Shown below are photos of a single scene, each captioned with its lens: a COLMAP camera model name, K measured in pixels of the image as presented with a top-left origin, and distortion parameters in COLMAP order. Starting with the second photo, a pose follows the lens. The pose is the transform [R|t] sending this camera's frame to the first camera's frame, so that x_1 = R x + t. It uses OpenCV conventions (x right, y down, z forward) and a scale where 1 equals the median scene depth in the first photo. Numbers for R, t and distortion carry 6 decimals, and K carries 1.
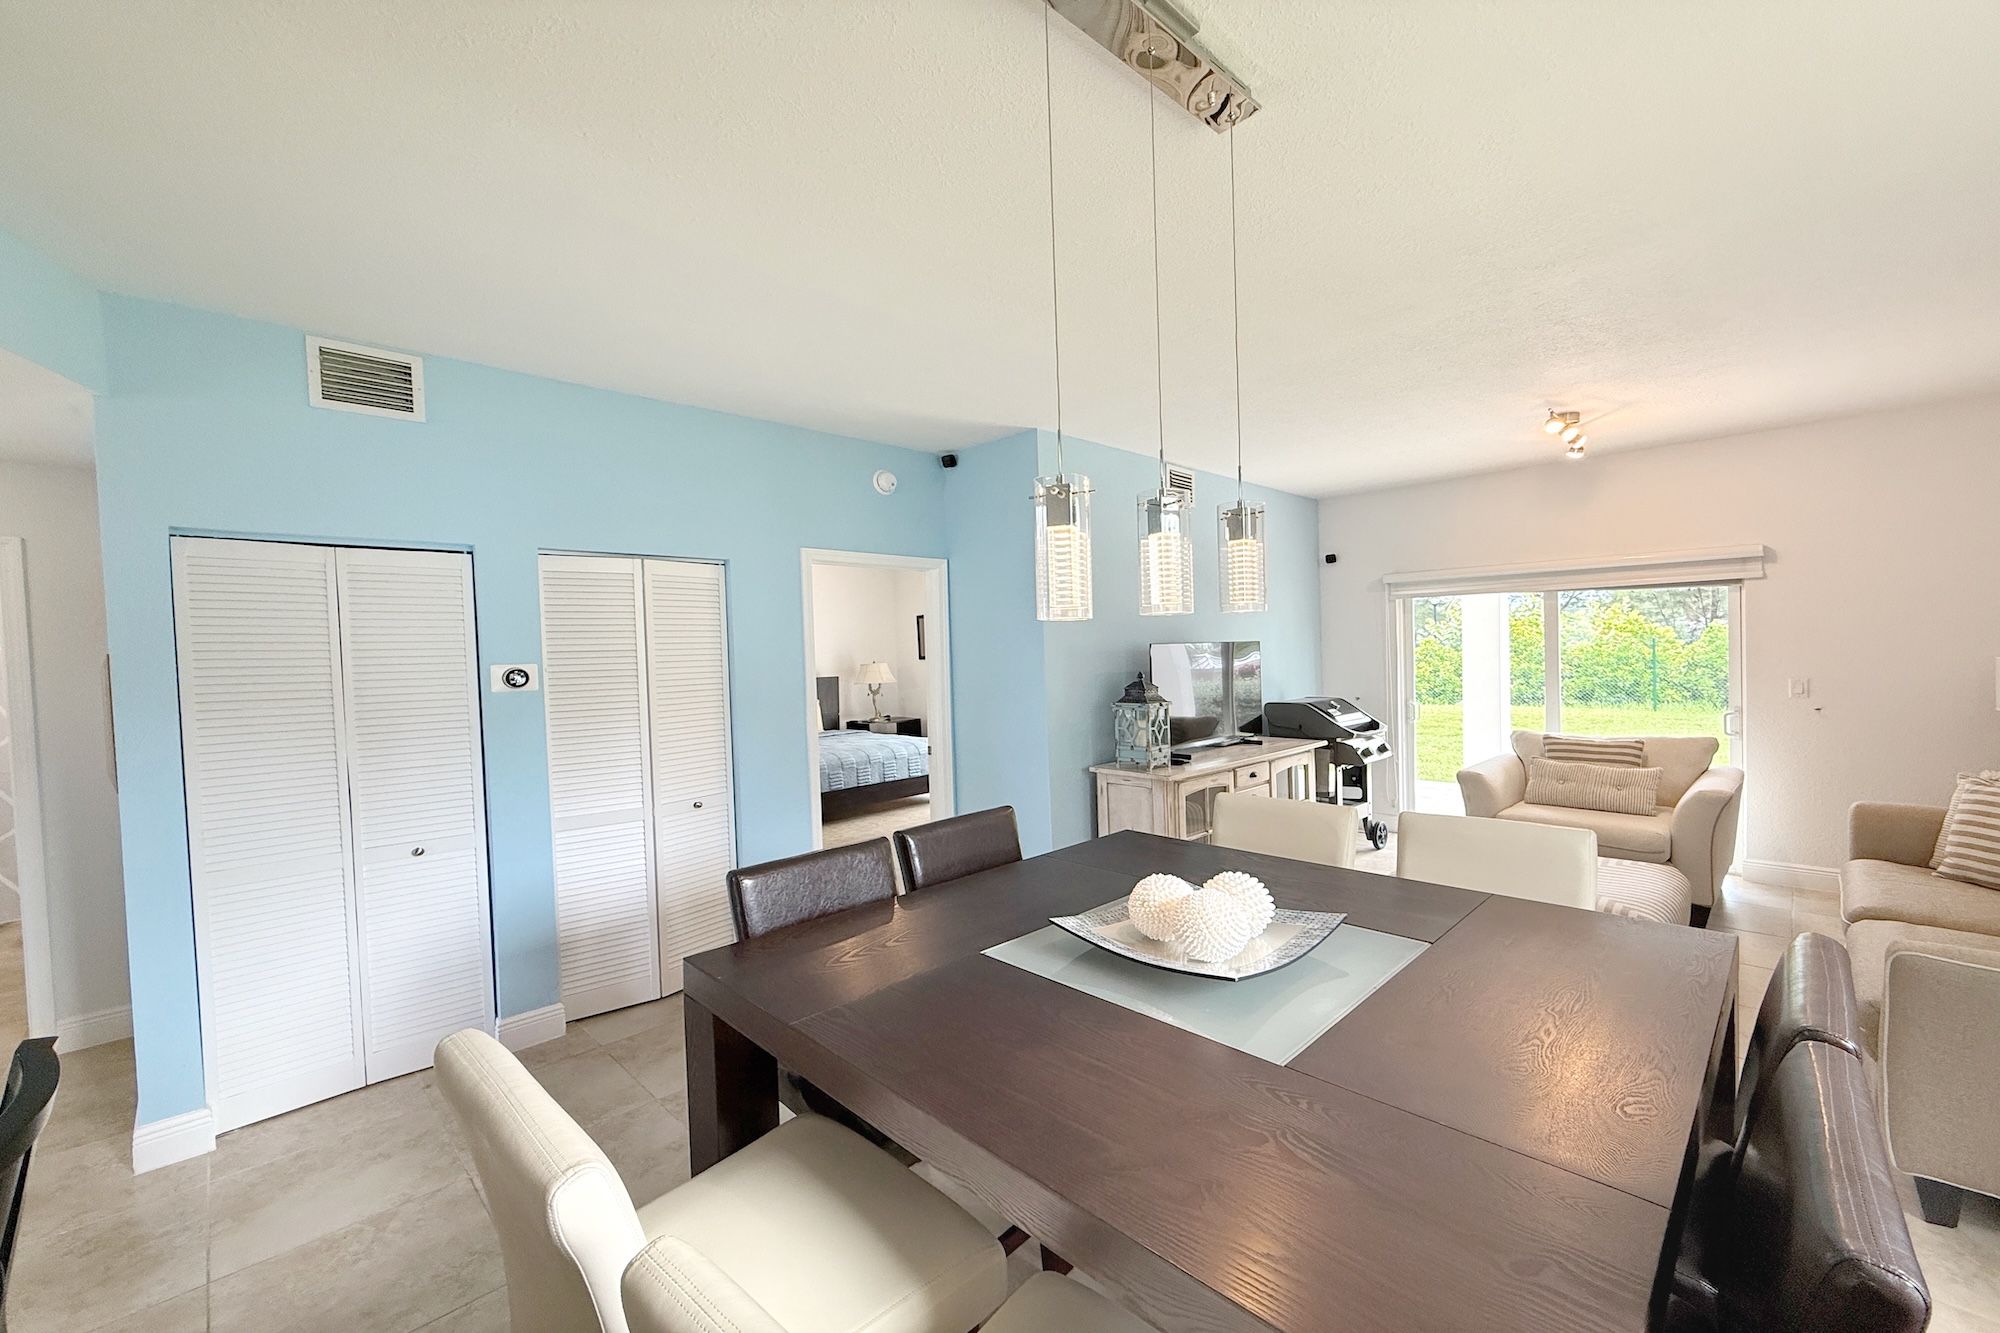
lens RADIAL K [[786.6, 0, 1006.1], [0, 786.6, 670.9], [0, 0, 1]] dist [-0.000044, 0.000342]
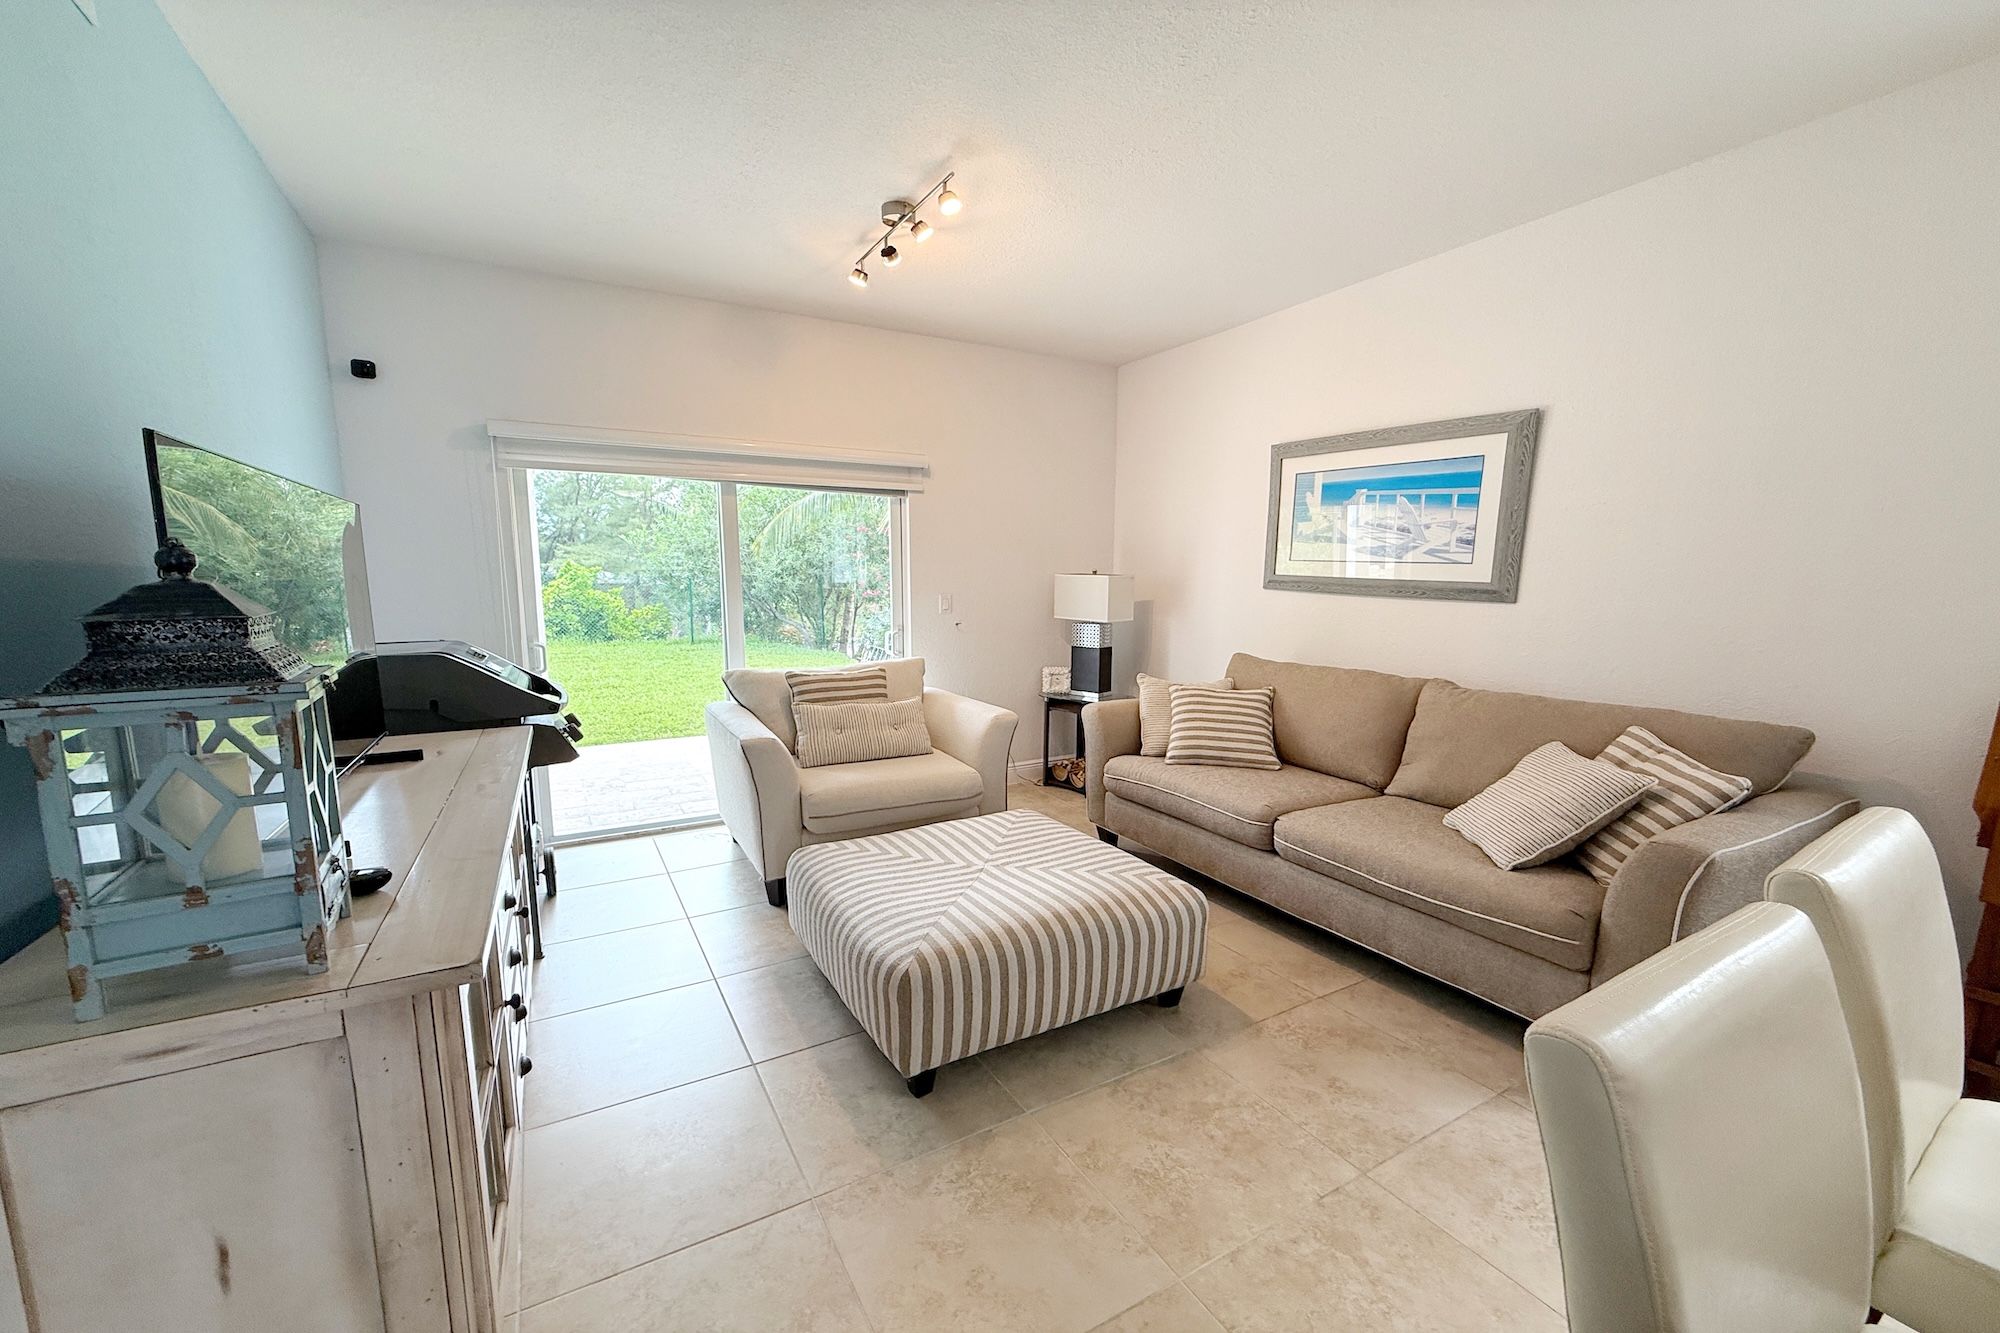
lens RADIAL K [[786.6, 0, 972.0], [0, 786.6, 687.8], [0, 0, 1]] dist [-0.000044, 0.000342]
pose [[0.269642, -0.108984, 0.956774, 0.018085], [0.019934, 0.993994, 0.107606, 0.020353], [-0.962754, -0.009943, 0.270194, 0.678538]]
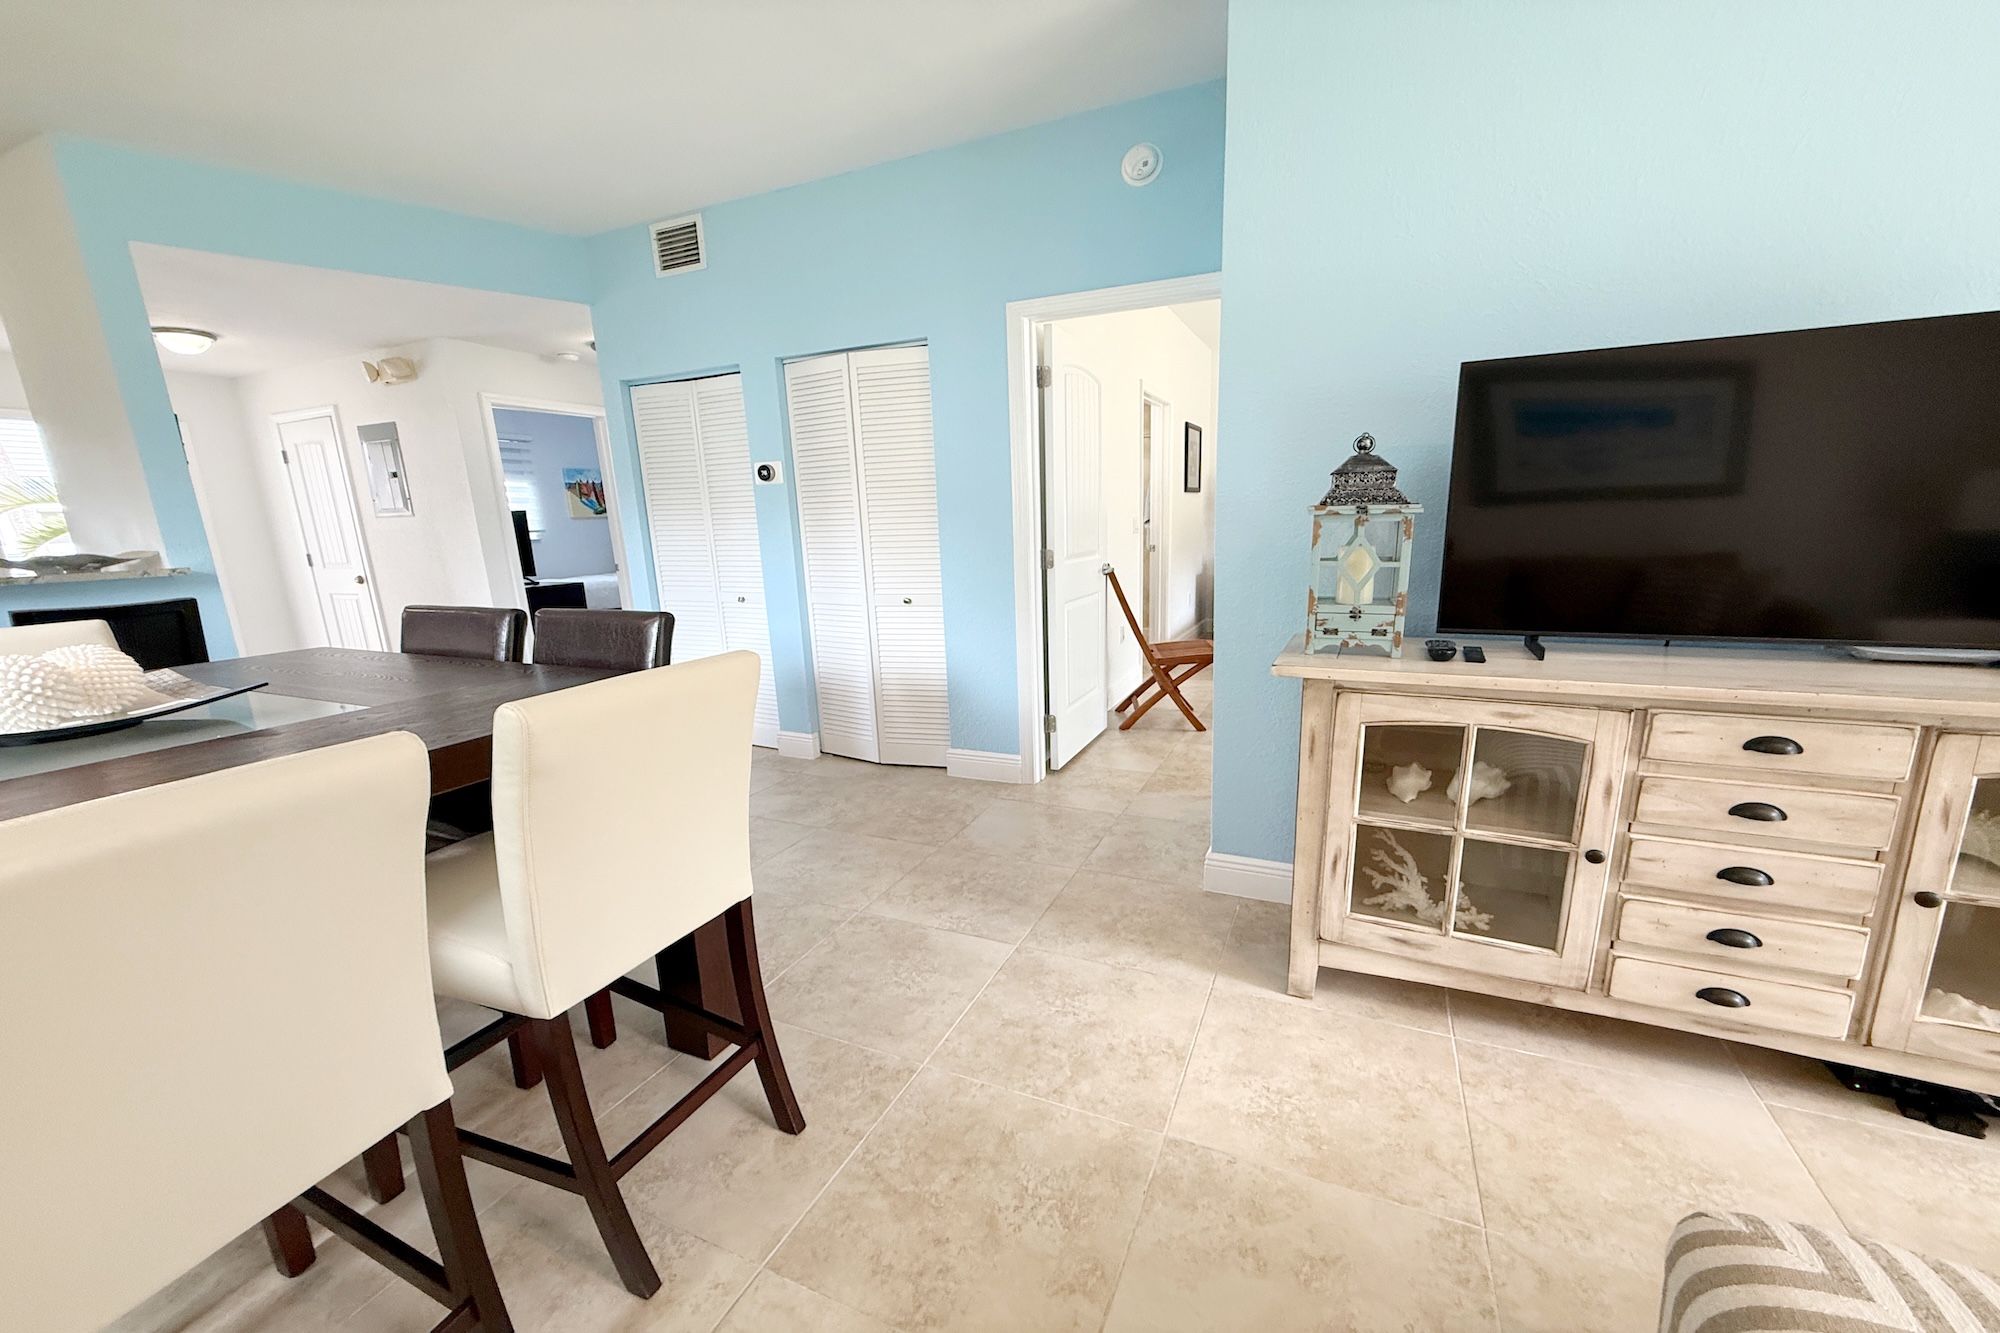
lens RADIAL K [[786.6, 0, 997.5], [0, 786.6, 714.1], [0, 0, 1]] dist [-0.000044, 0.000342]
pose [[0.349775, 0.244886, -0.904261, 0.489260], [-0.005266, 0.965730, 0.259496, 0.035941], [0.936819, -0.086003, 0.339078, 0.581909]]
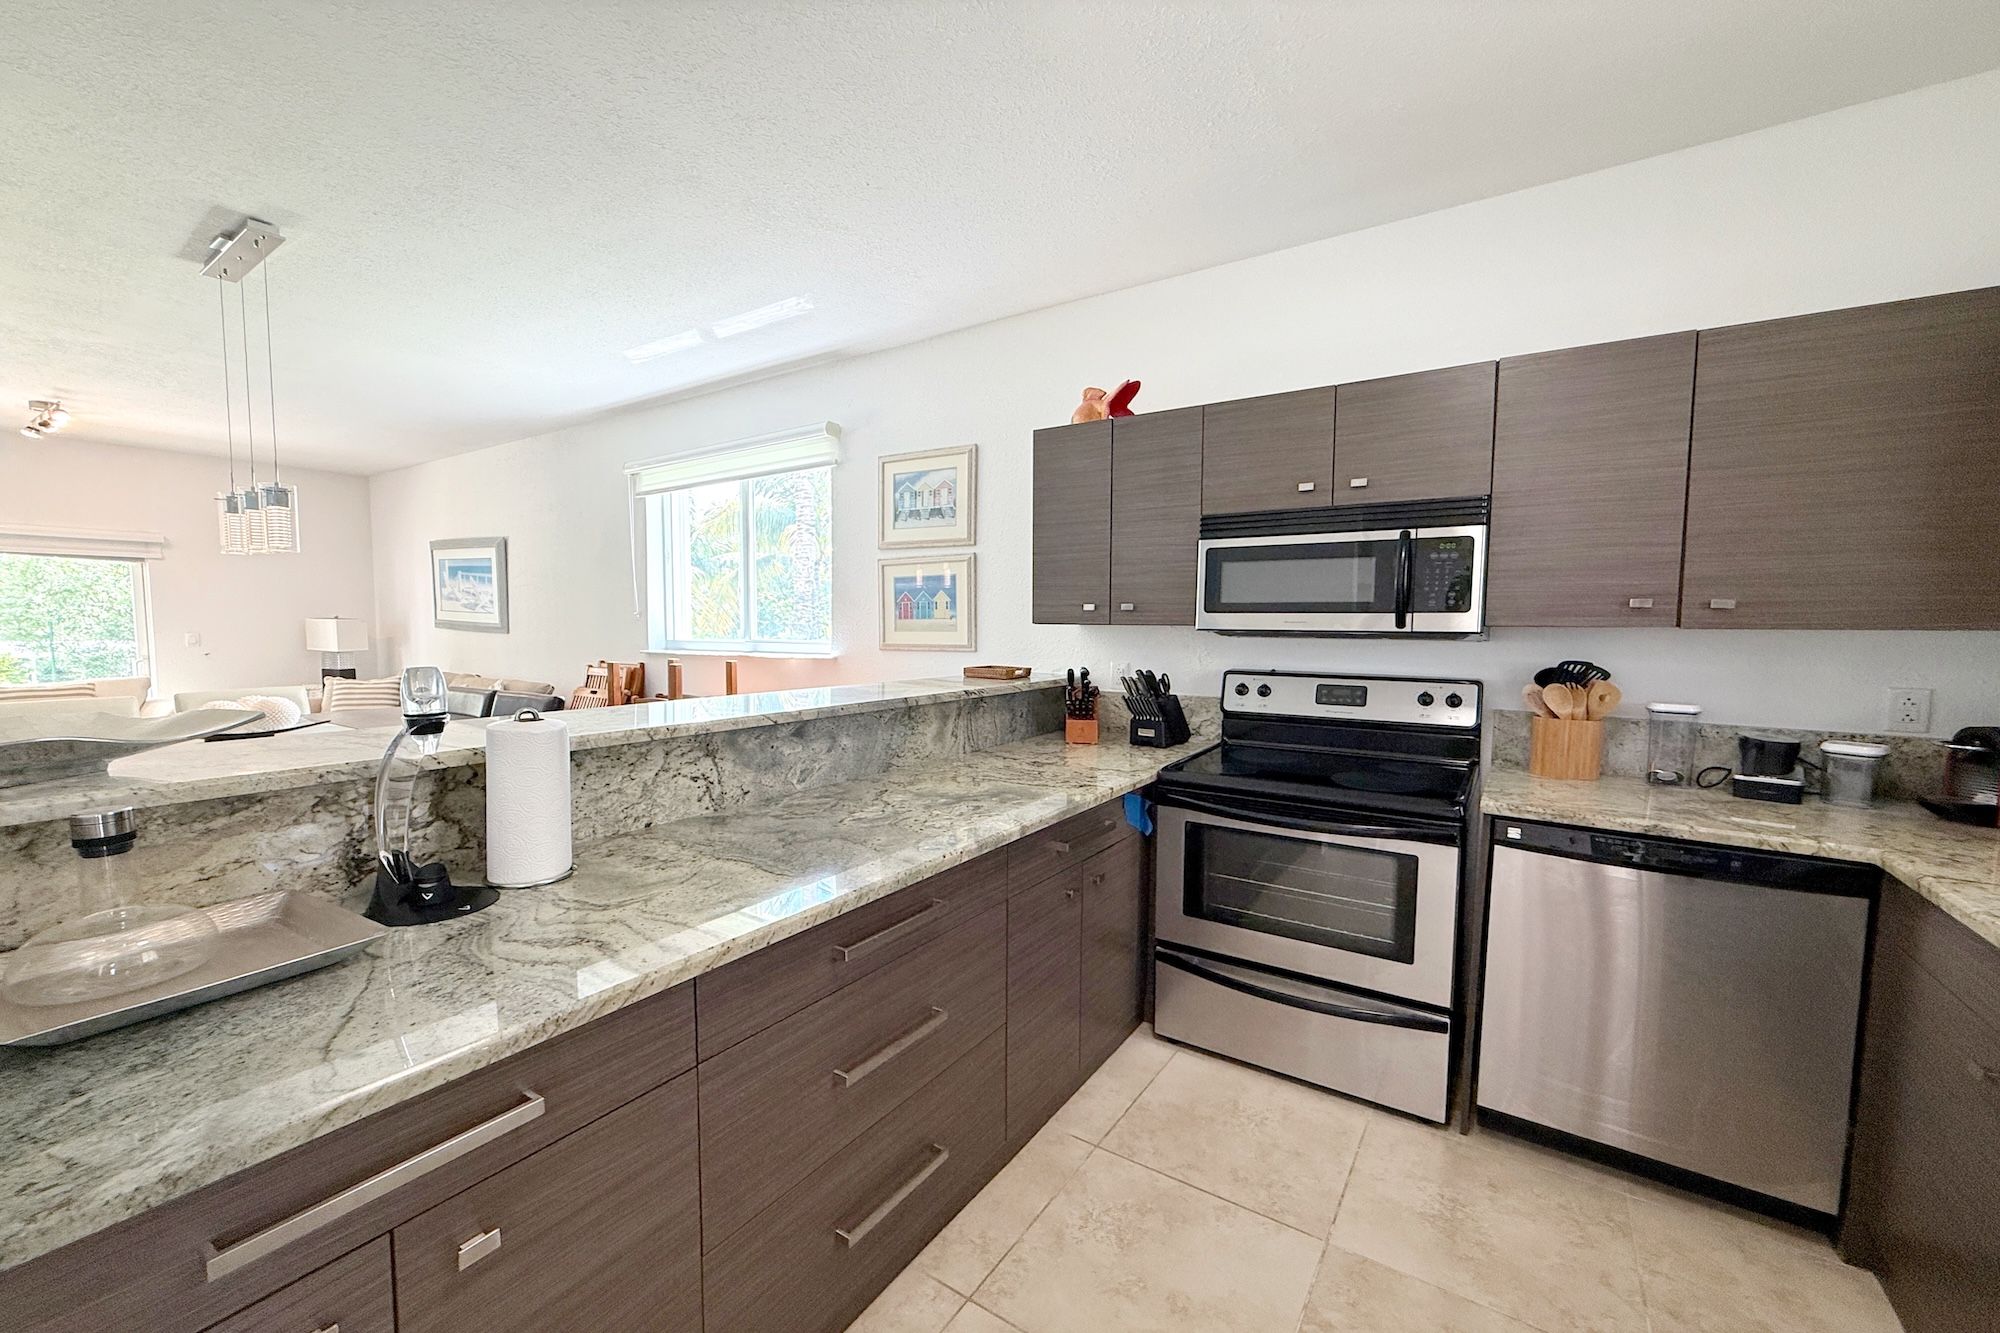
lens RADIAL K [[786.6, 0, 979.5], [0, 786.6, 662.9], [0, 0, 1]] dist [-0.000044, 0.000342]
pose [[-0.205832, -0.026811, 0.978220, -0.655533], [0.032467, 0.998887, 0.034209, 0.059574], [-0.978049, 0.038801, -0.204732, -0.087593]]
